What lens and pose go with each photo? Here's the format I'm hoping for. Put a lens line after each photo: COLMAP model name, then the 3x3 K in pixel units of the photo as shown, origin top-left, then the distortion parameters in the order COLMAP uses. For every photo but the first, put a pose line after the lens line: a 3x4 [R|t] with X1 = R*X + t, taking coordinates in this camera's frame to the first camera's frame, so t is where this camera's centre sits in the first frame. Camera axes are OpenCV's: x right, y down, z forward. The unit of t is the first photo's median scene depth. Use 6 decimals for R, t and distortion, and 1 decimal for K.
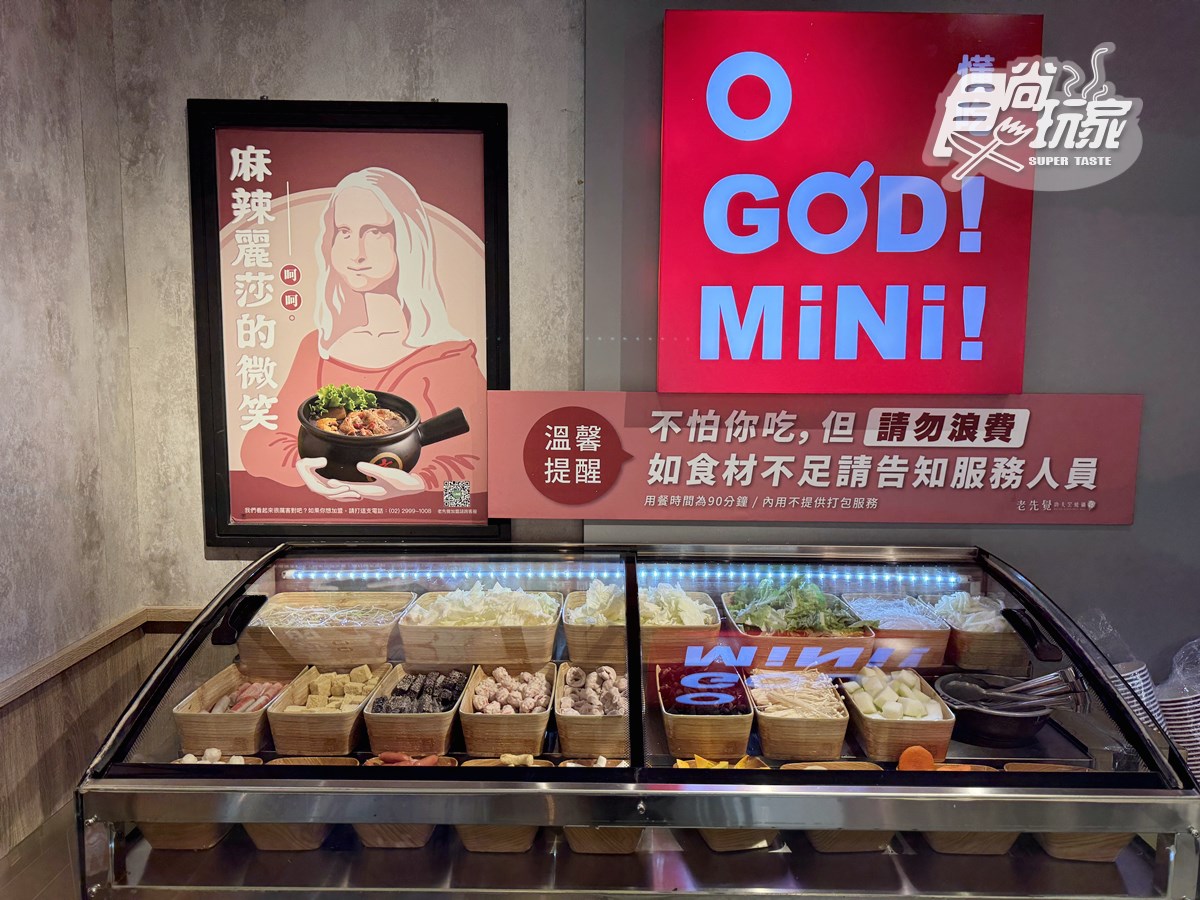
lens RADIAL K [[902.2, 0, 600.0], [0, 902.2, 450.0], [0, 0, 1]] dist [0.224093, -0.502521]
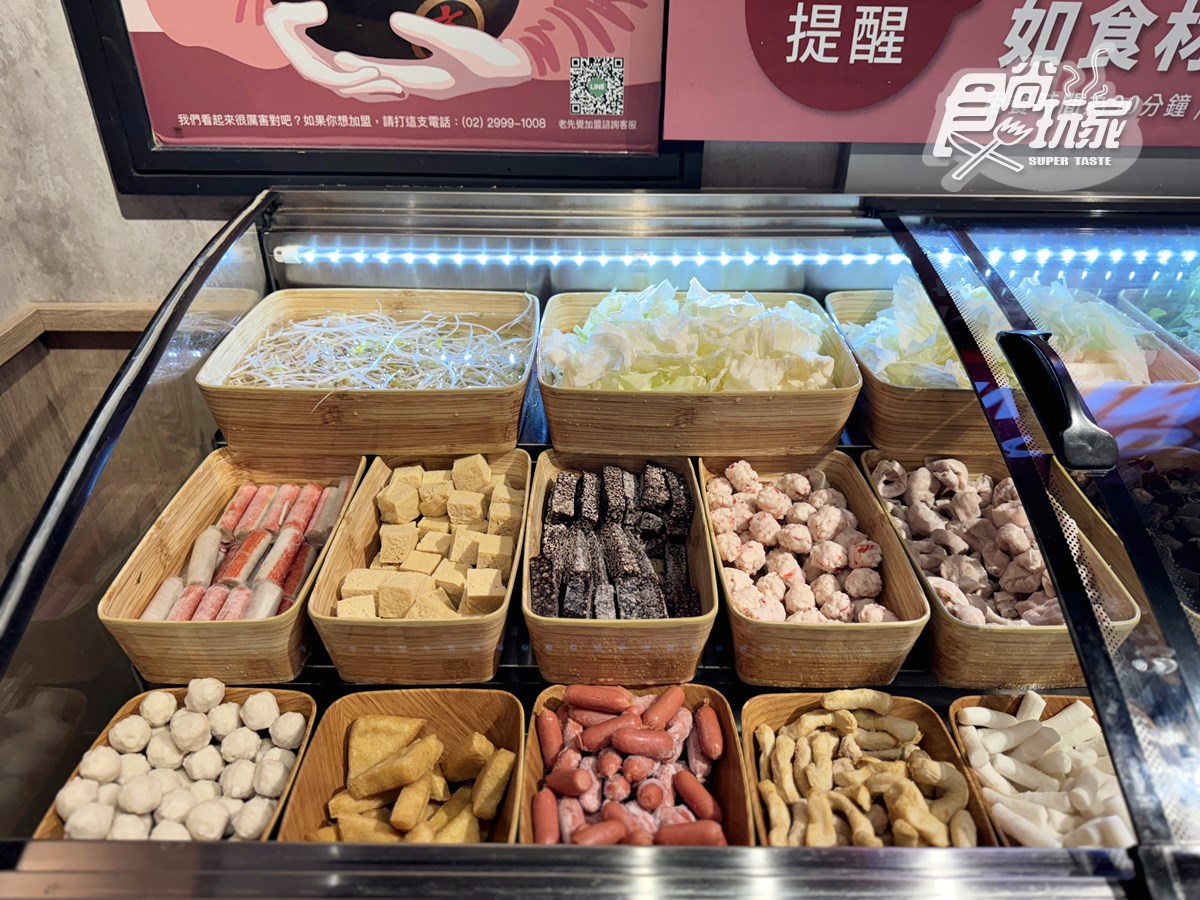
lens RADIAL K [[903.7, 0, 600.7], [0, 903.7, 482.1], [0, 0, 1]] dist [0.015355, -0.028995]
pose [[0.999597, -0.009609, 0.026724, -0.171694], [-0.003584, 0.890802, 0.454378, 0.016700], [-0.028172, -0.454290, 0.890408, 0.468956]]
